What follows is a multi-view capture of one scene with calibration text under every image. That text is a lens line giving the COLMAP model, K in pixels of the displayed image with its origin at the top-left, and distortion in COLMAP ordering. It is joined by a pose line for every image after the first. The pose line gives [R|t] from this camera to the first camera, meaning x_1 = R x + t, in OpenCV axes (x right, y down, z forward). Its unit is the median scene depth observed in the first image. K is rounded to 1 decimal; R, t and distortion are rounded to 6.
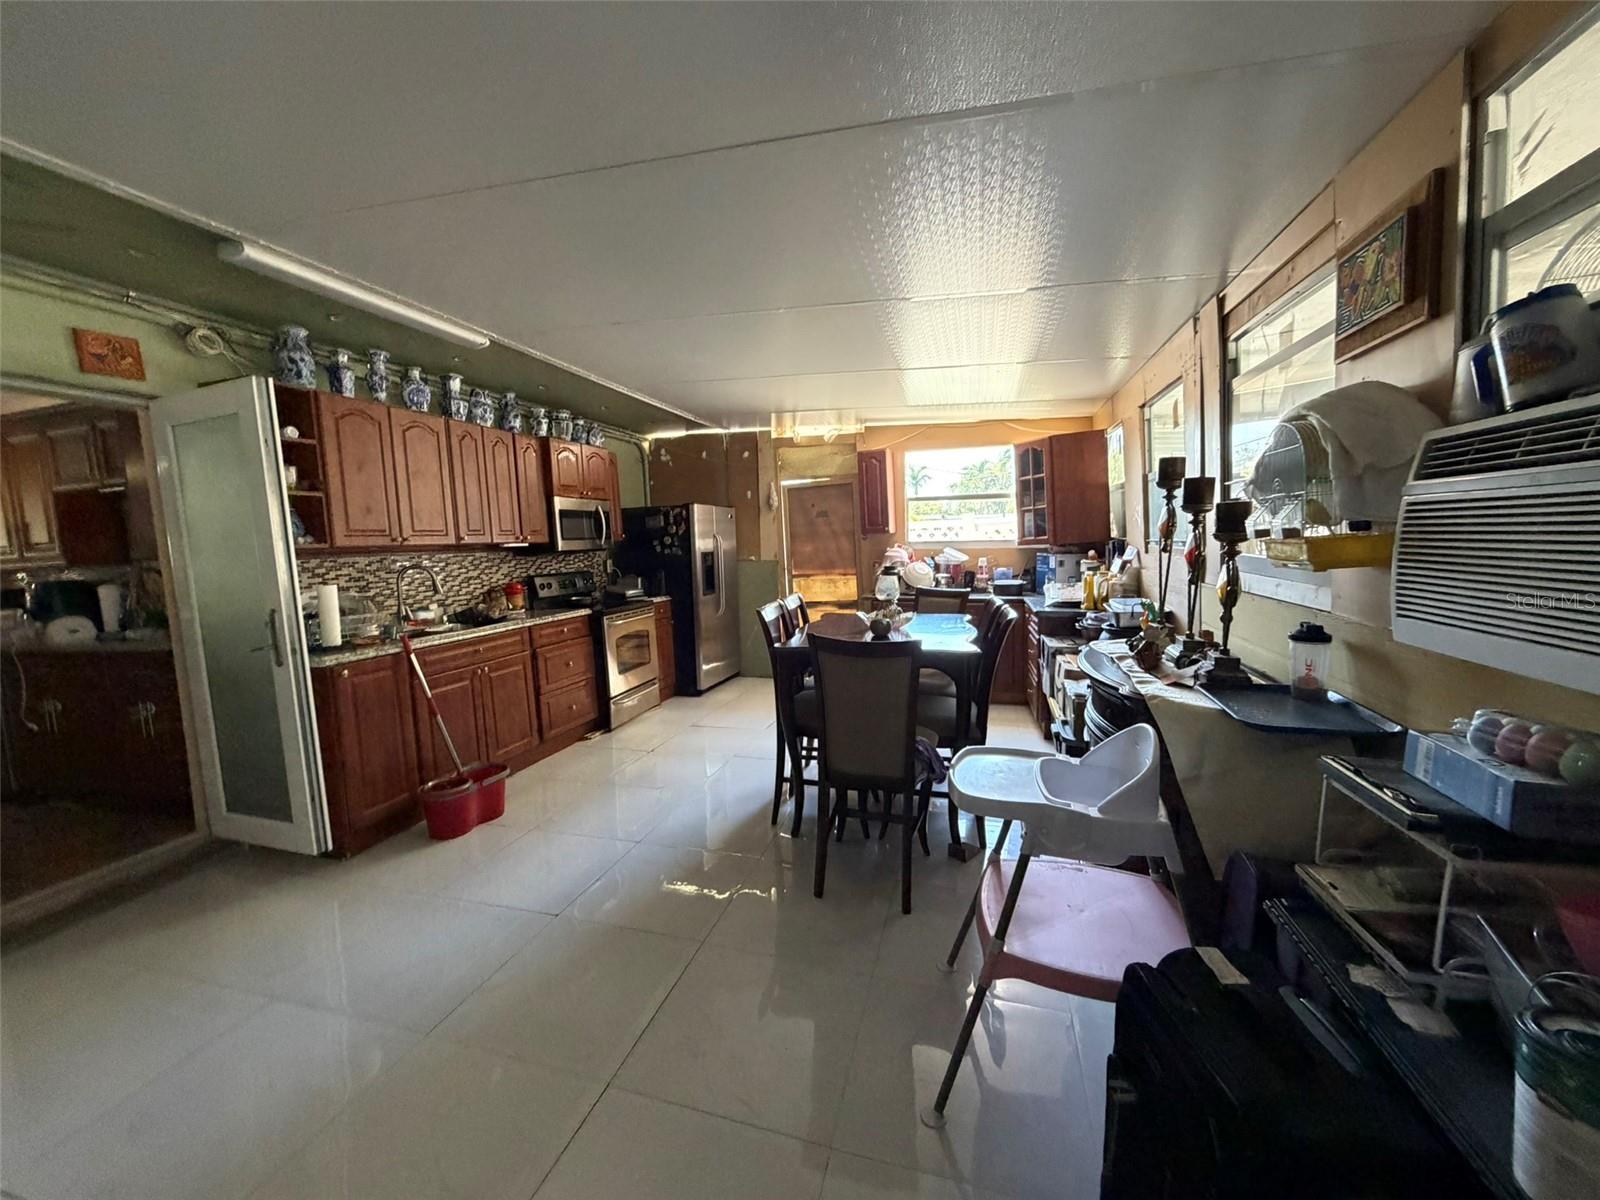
lens RADIAL K [[638.1, 0, 799.1], [0, 638.1, 599.0], [0, 0, 1]] dist [-0.000134, 0.000187]
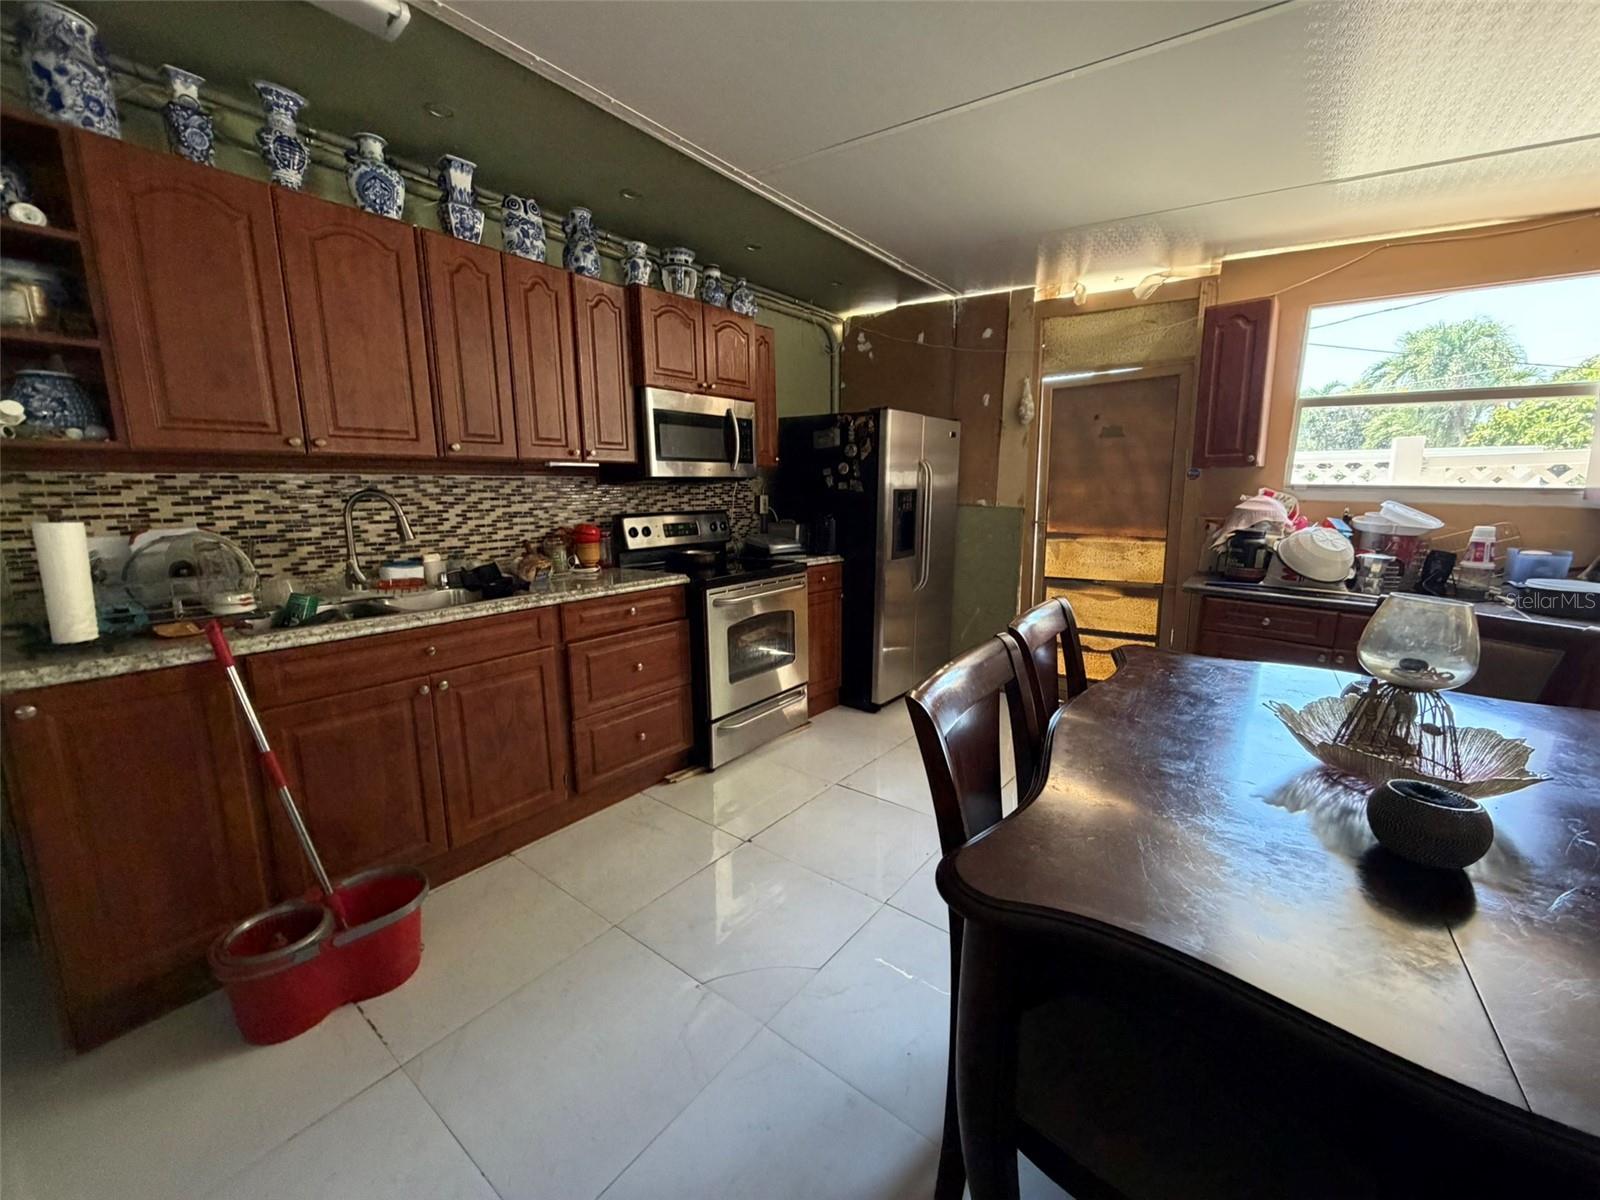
lens RADIAL K [[638.1, 0, 793.8], [0, 638.1, 595.5], [0, 0, 1]] dist [-0.000134, 0.000187]
pose [[0.926545, 0.100213, -0.362590, -0.010070], [-0.067227, 0.992458, 0.102510, -0.033542], [0.370129, -0.070605, 0.926294, 0.457243]]
